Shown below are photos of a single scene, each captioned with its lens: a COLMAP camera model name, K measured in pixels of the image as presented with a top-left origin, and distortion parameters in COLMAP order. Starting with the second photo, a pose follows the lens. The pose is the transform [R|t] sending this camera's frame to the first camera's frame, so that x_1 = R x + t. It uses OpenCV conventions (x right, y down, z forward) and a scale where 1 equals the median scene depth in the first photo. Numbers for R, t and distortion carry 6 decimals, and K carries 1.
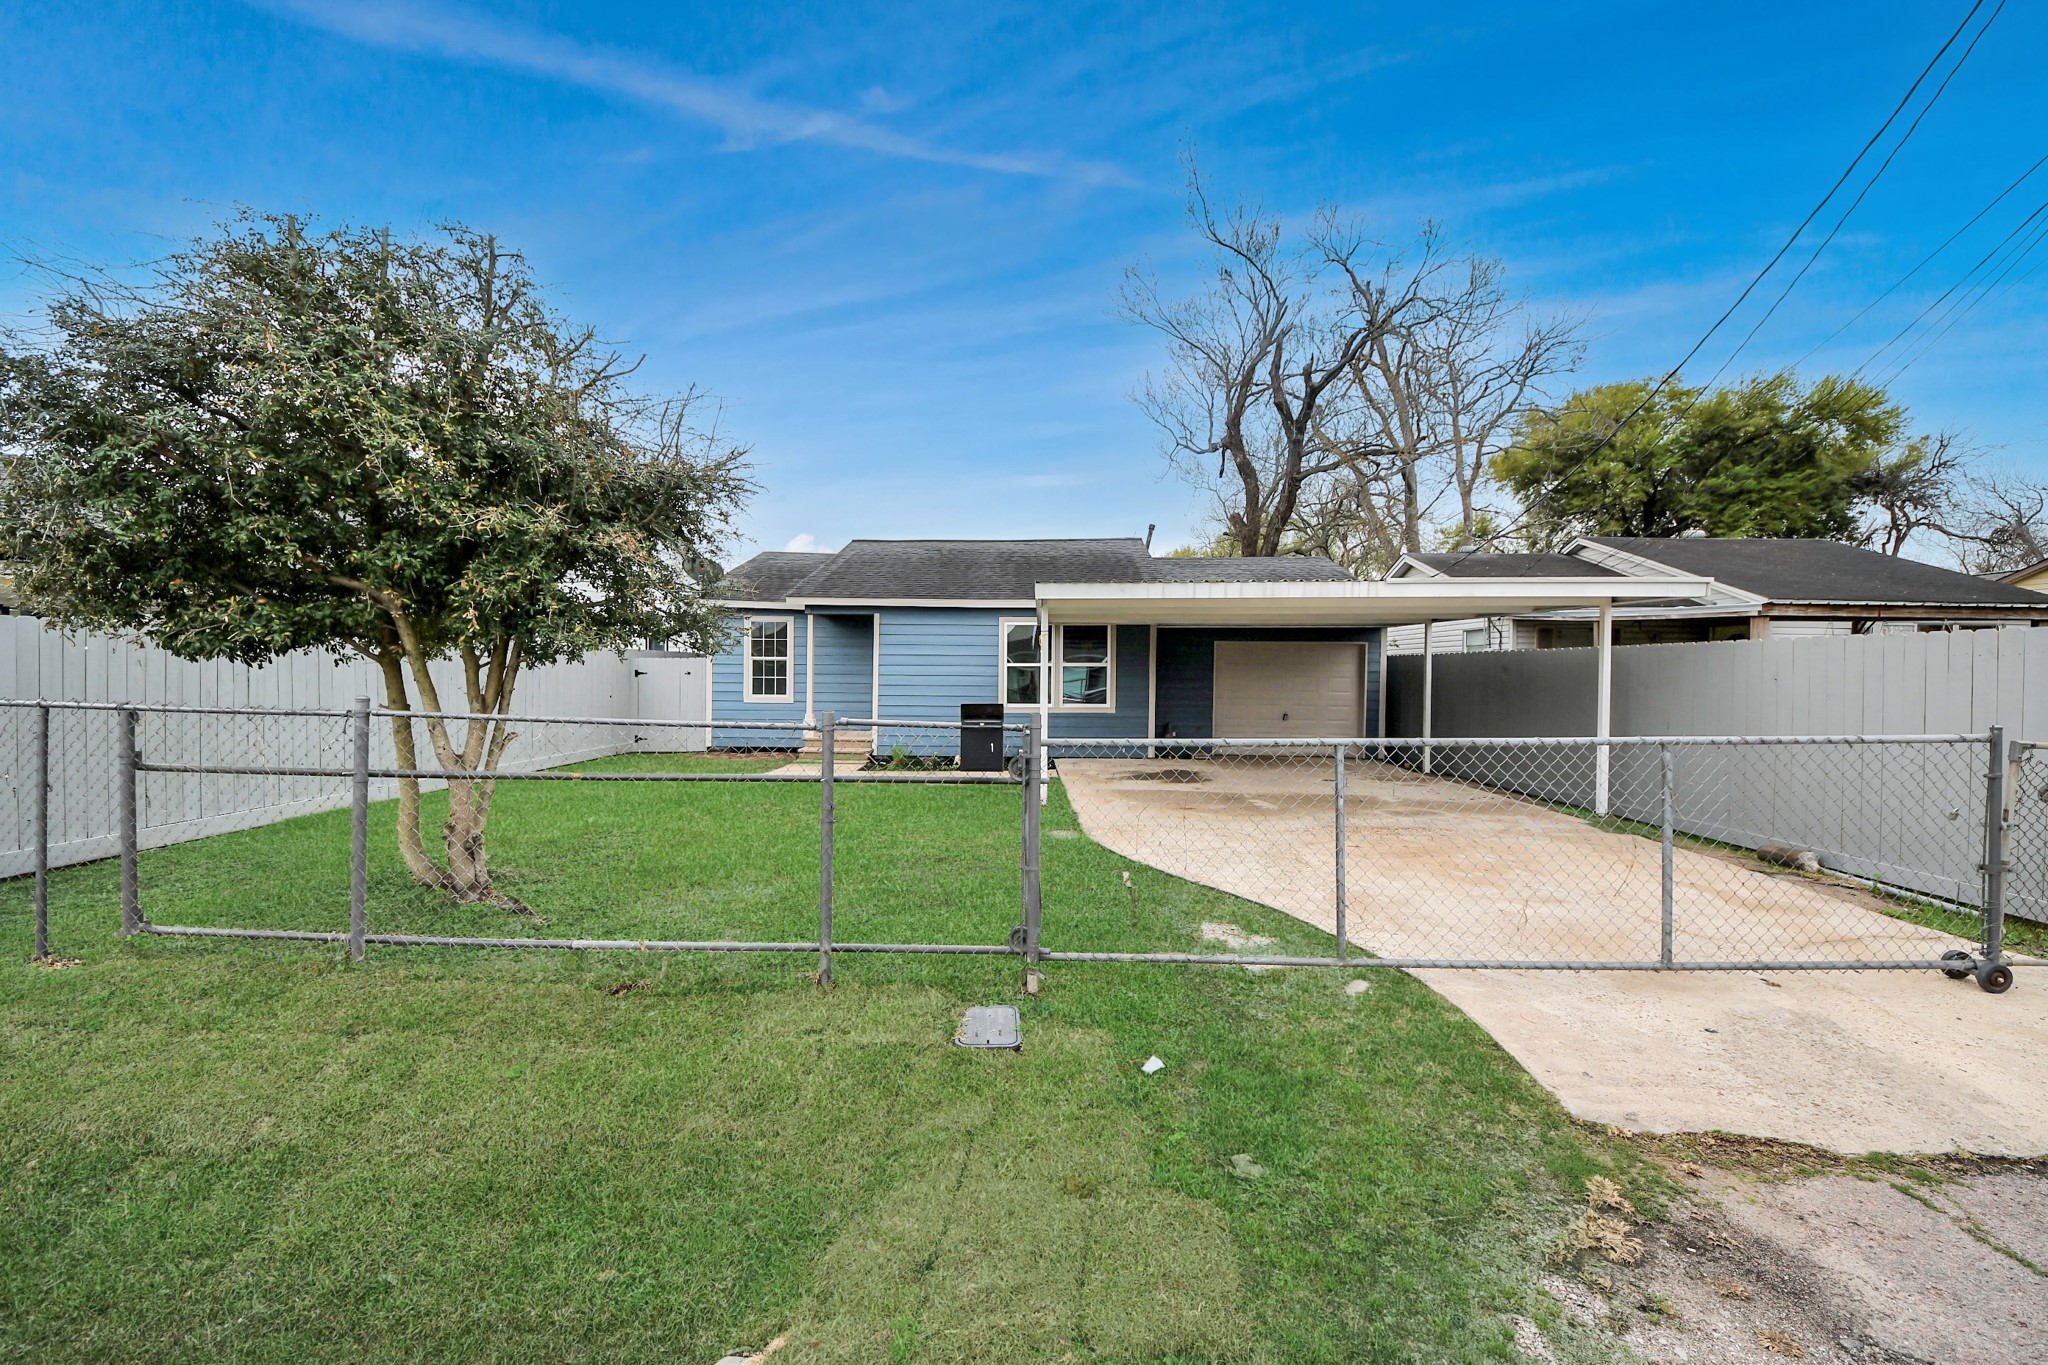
lens RADIAL K [[737.3, 0, 1014.0], [0, 737.3, 685.7], [0, 0, 1]] dist [0.015829, -0.013198]
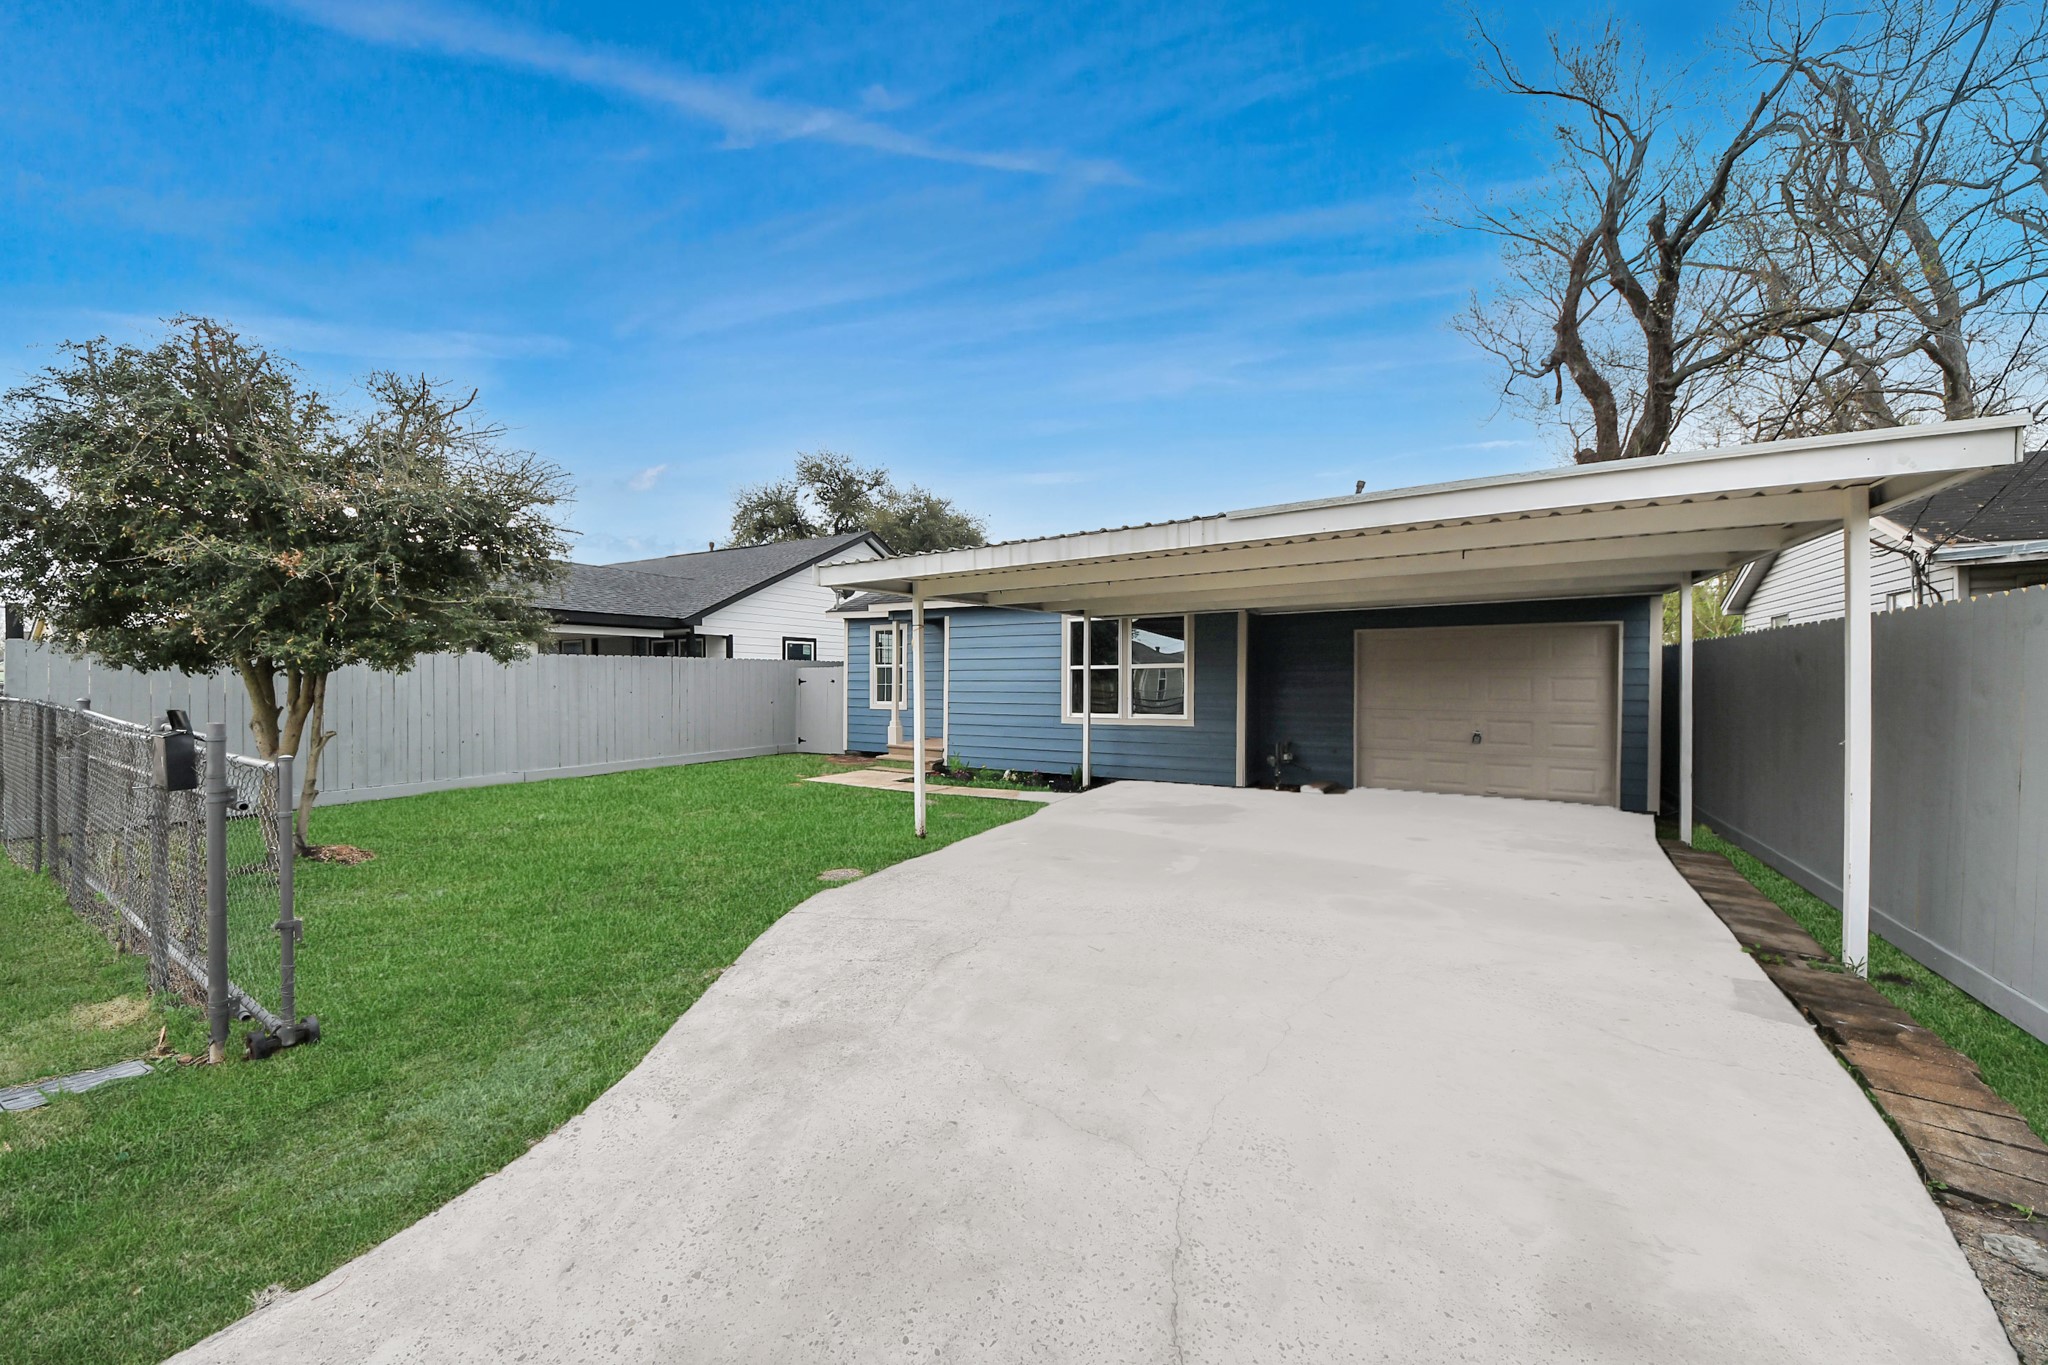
lens RADIAL K [[737.3, 0, 1014.0], [0, 737.3, 685.7], [0, 0, 1]] dist [0.015829, -0.013198]
pose [[0.870287, -0.006600, -0.492501, 0.327515], [0.002131, 0.999951, -0.009635, 0.000686], [0.492541, 0.007336, 0.870258, 0.193890]]
